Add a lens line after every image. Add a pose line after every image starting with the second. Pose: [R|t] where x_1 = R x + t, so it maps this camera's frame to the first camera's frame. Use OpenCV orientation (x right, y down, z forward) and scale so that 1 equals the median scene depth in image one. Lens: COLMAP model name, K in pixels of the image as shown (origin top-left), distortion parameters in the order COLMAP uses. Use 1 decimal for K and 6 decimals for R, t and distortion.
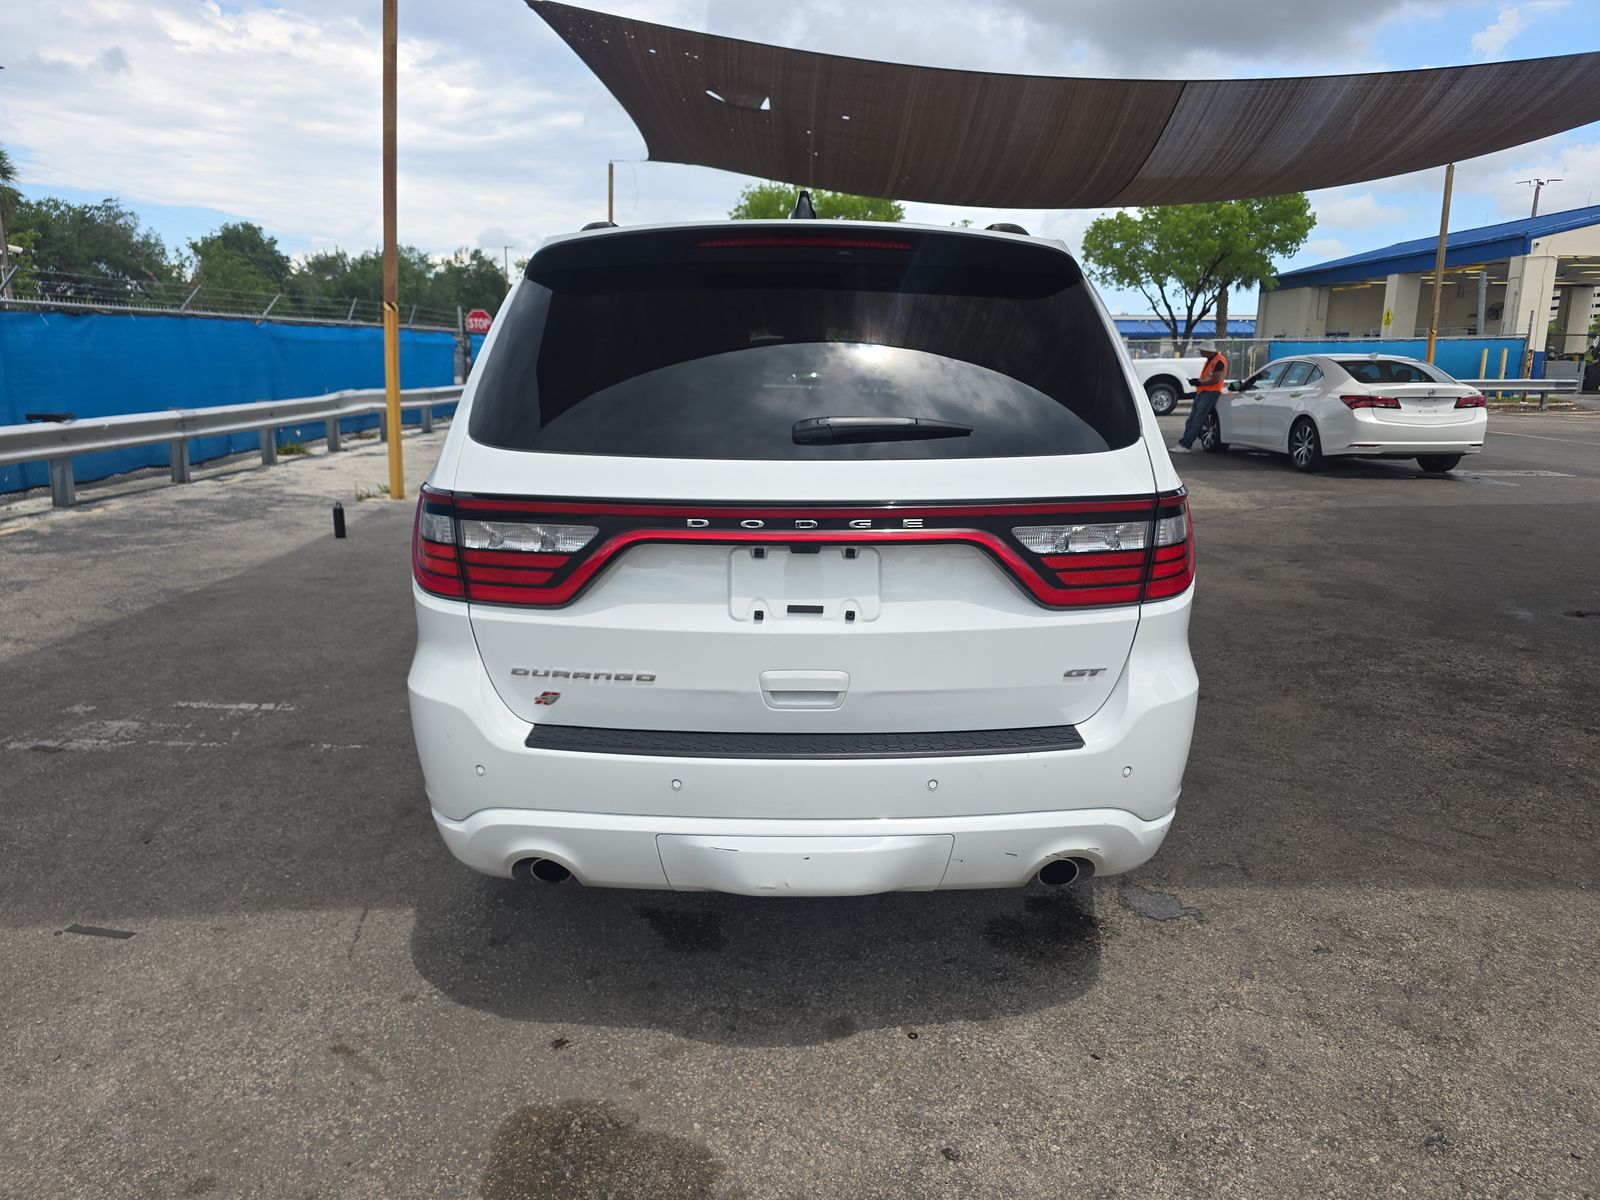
lens RADIAL K [[1089.5, 0, 800.0], [0, 1089.5, 600.0], [0, 0, 1]] dist [0.050829, -0.053201]
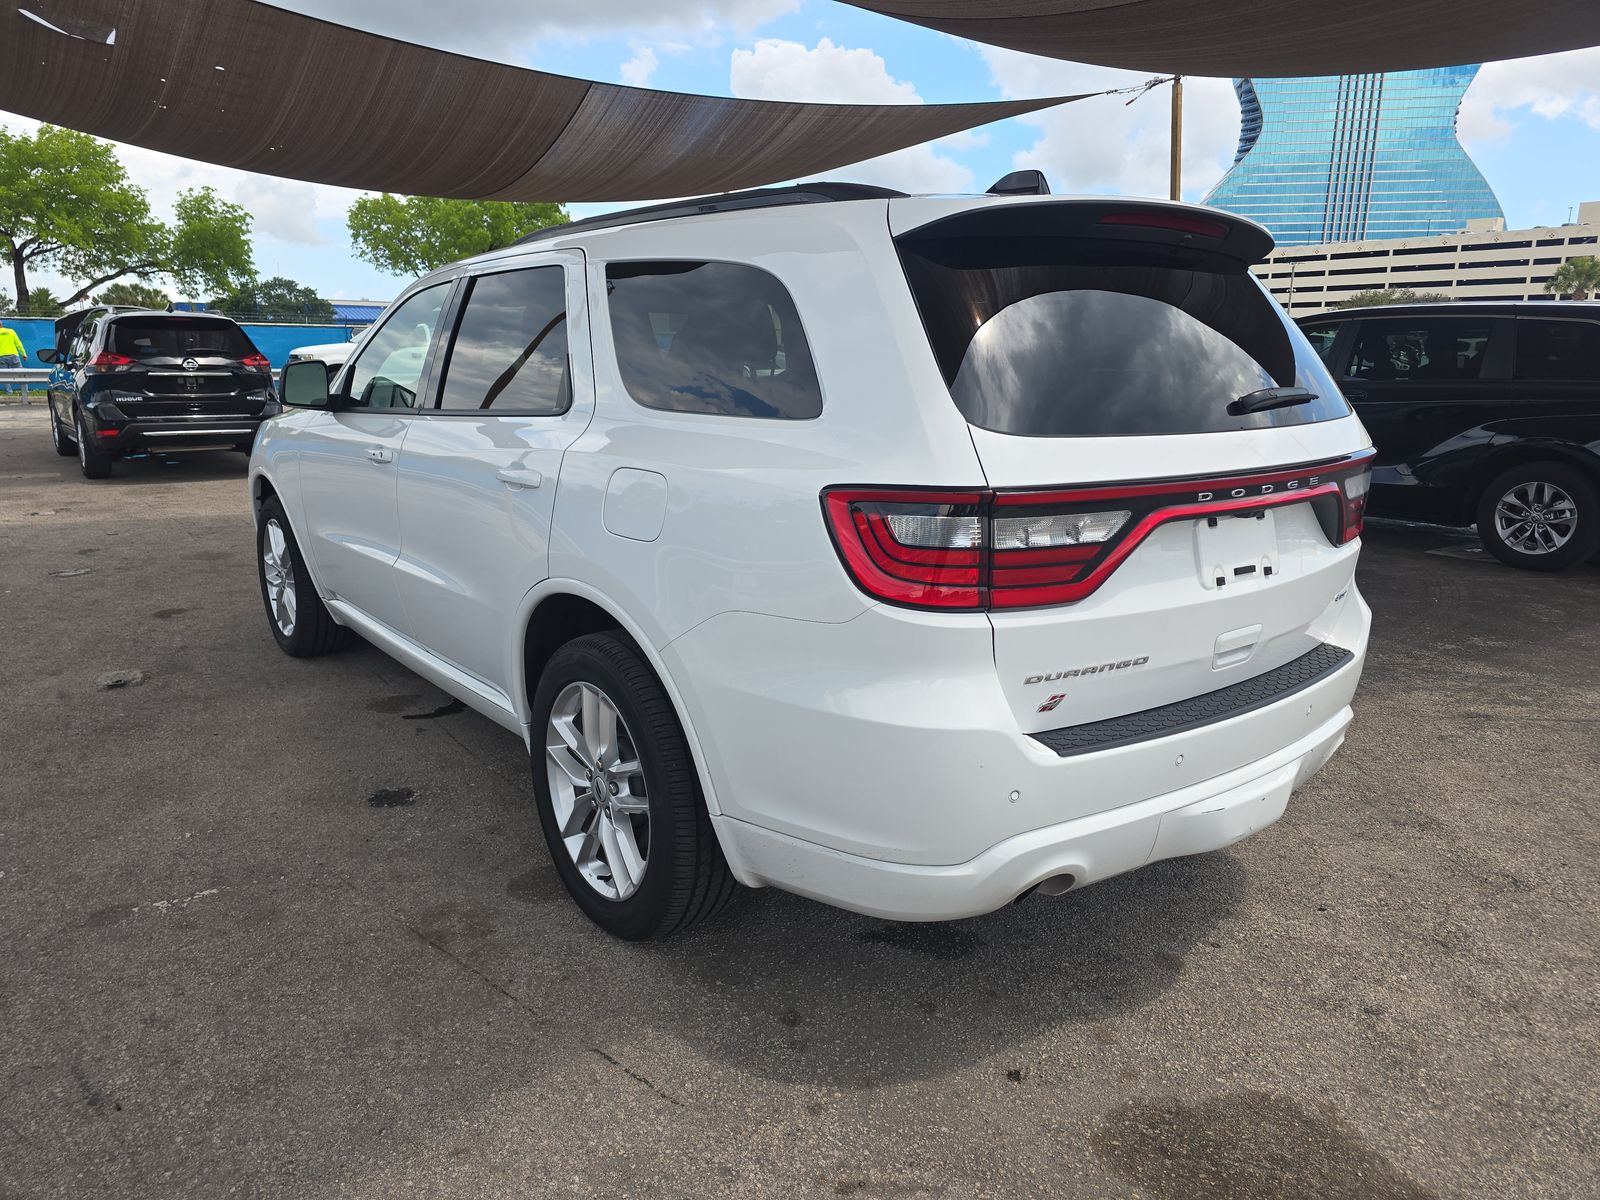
lens RADIAL K [[1082.4, 0, 798.4], [0, 1082.4, 576.1], [0, 0, 1]] dist [0.009125, -0.026782]
pose [[0.794114, -0.124877, 0.594801, -0.832042], [0.128686, 0.991022, 0.036256, -0.068809], [-0.593989, 0.047751, 0.803055, 0.345269]]
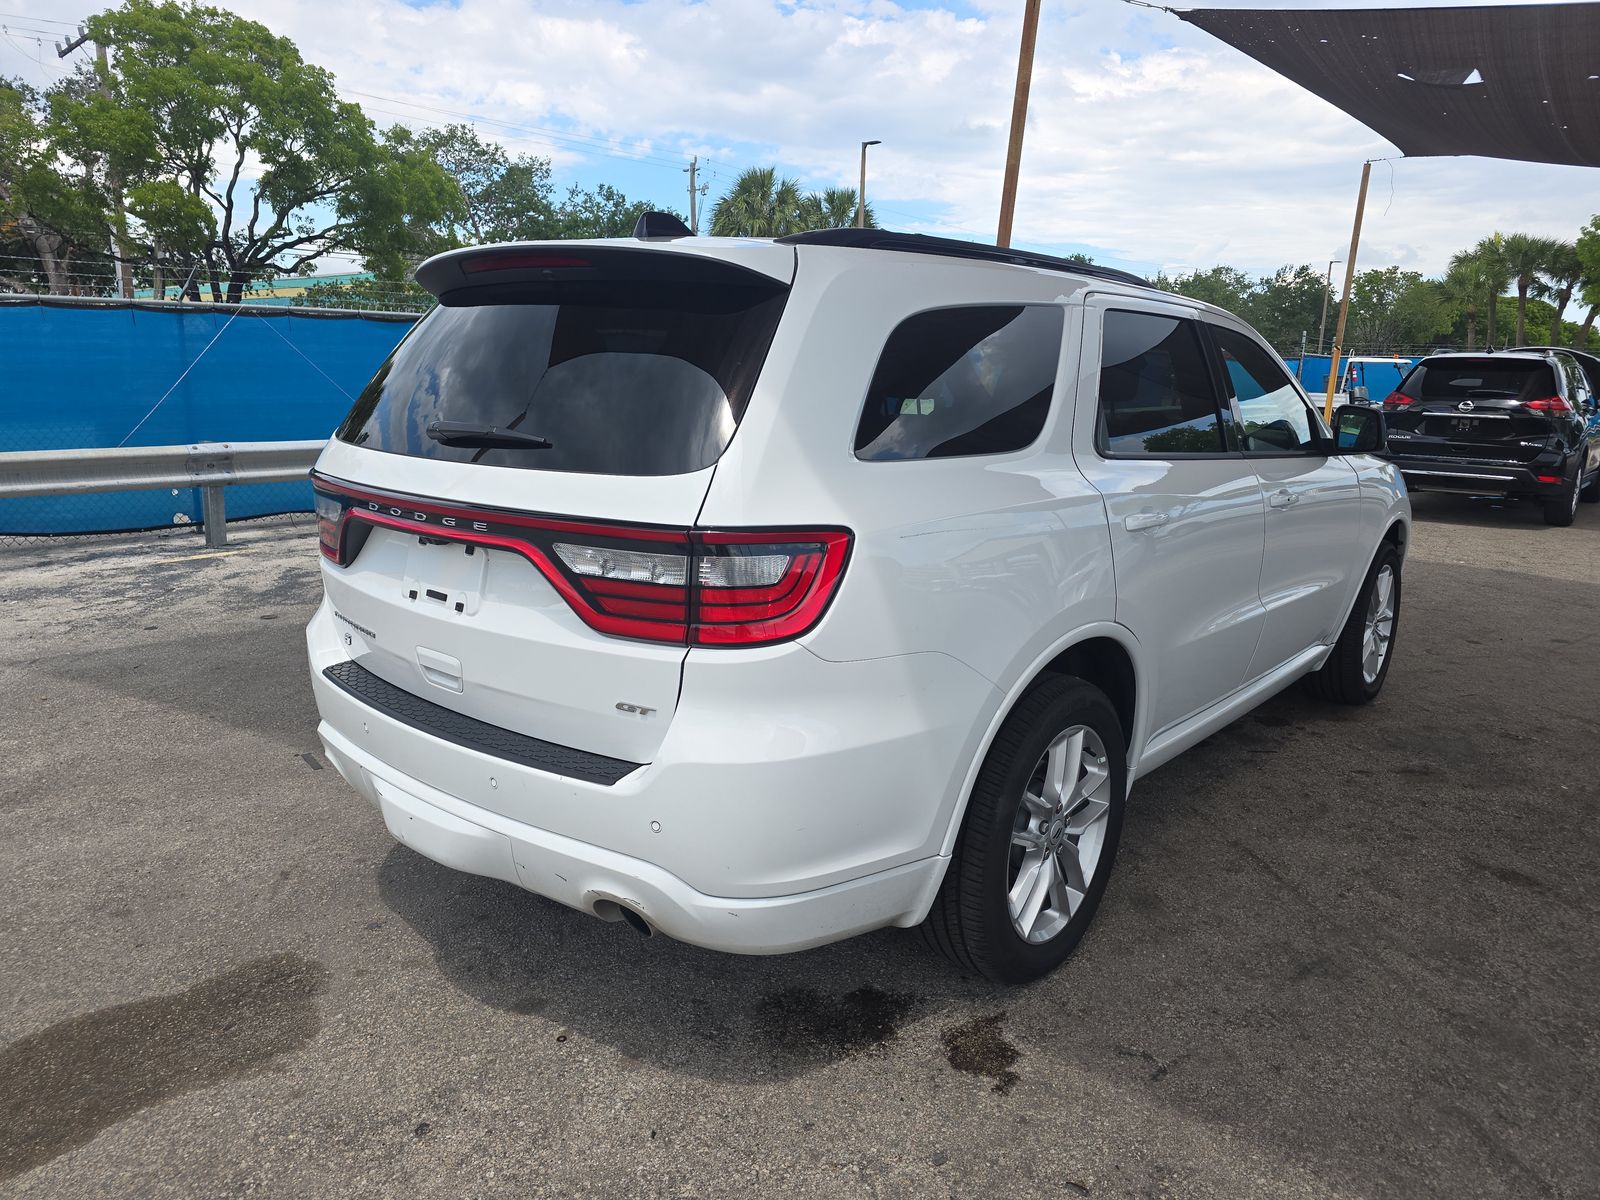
lens RADIAL K [[1089.5, 0, 800.0], [0, 1089.5, 600.0], [0, 0, 1]] dist [0.050829, -0.053201]
pose [[0.751895, 0.146305, -0.642844, 0.846467], [-0.158303, 0.986605, 0.039384, -0.075233], [0.639995, 0.072151, 0.764984, 0.331817]]
